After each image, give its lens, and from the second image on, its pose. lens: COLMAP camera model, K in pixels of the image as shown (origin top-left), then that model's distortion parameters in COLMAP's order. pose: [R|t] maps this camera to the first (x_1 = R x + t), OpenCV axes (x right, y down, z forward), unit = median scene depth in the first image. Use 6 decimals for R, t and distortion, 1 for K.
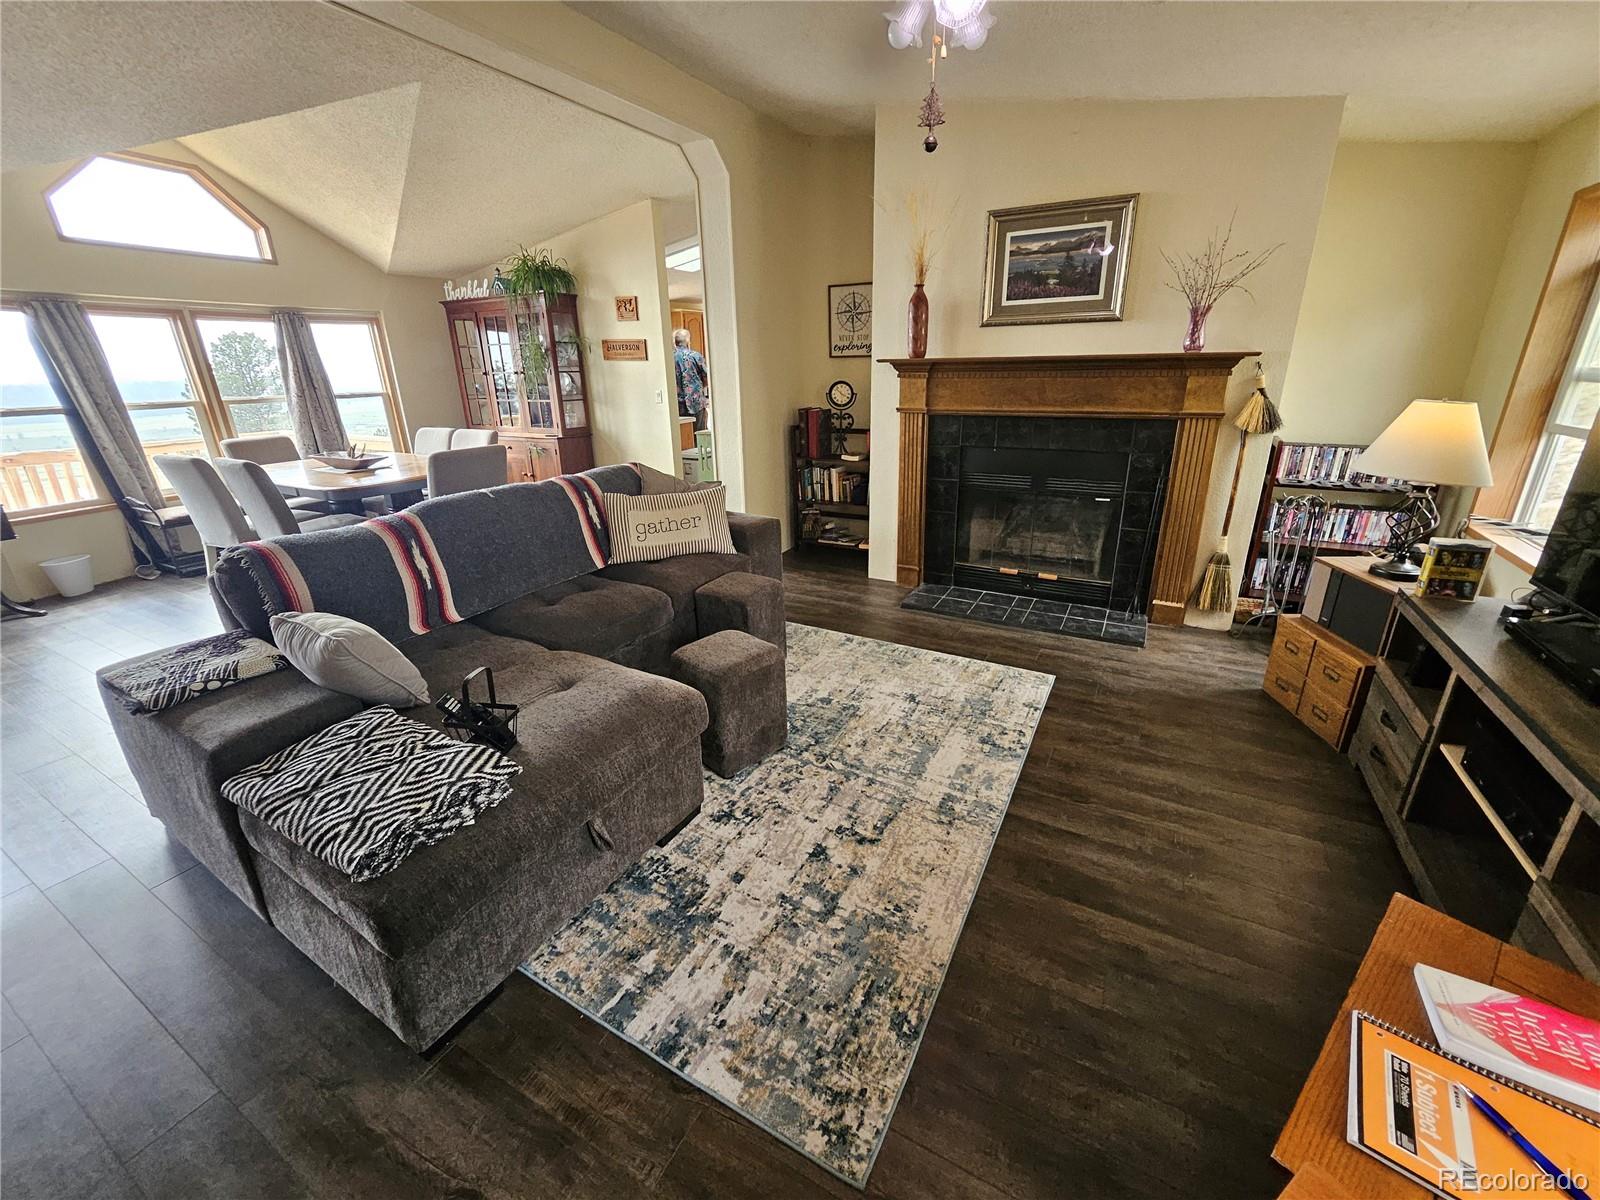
lens RADIAL K [[632.7, 0, 797.7], [0, 632.7, 586.9], [0, 0, 1]] dist [-0.009985, 0.001194]
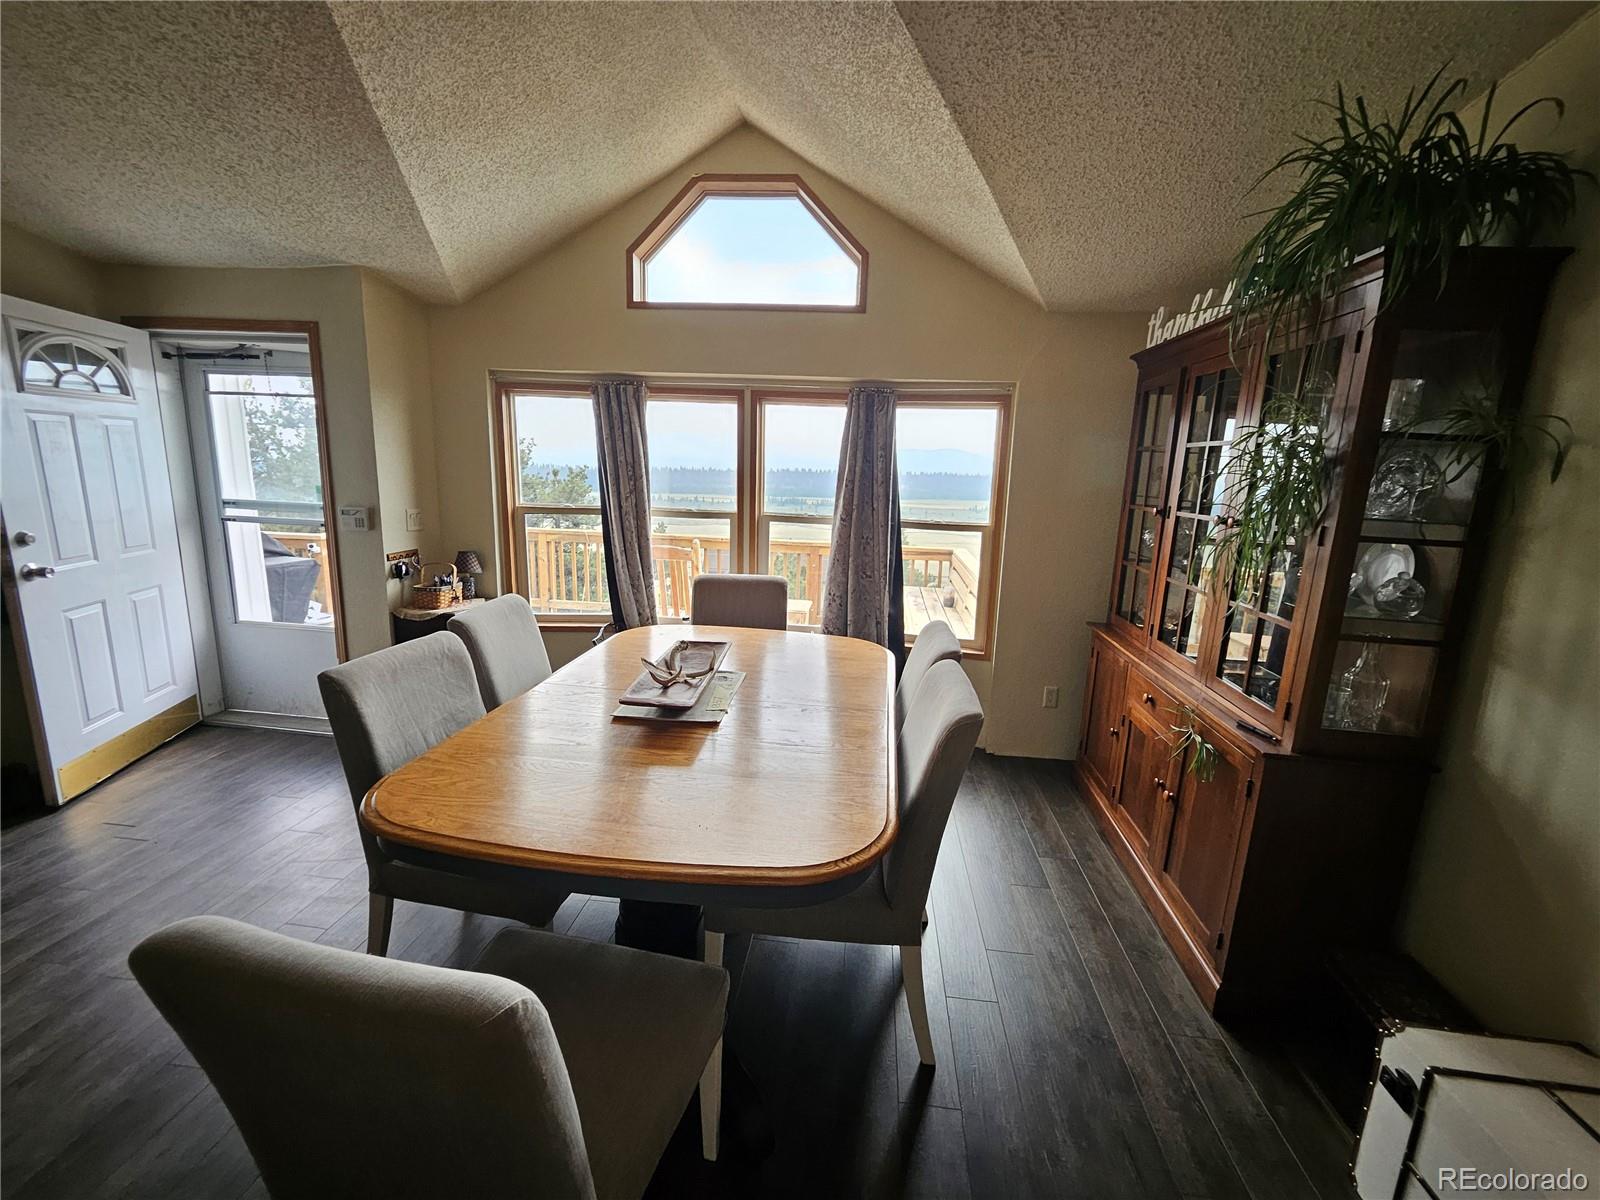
lens RADIAL K [[632.7, 0, 809.9], [0, 632.7, 588.5], [0, 0, 1]] dist [-0.009985, 0.001194]
pose [[0.381976, 0.203539, -0.901480, -0.226728], [-0.351805, 0.934030, 0.061821, -0.261009], [0.854592, 0.293531, 0.428383, 0.709258]]
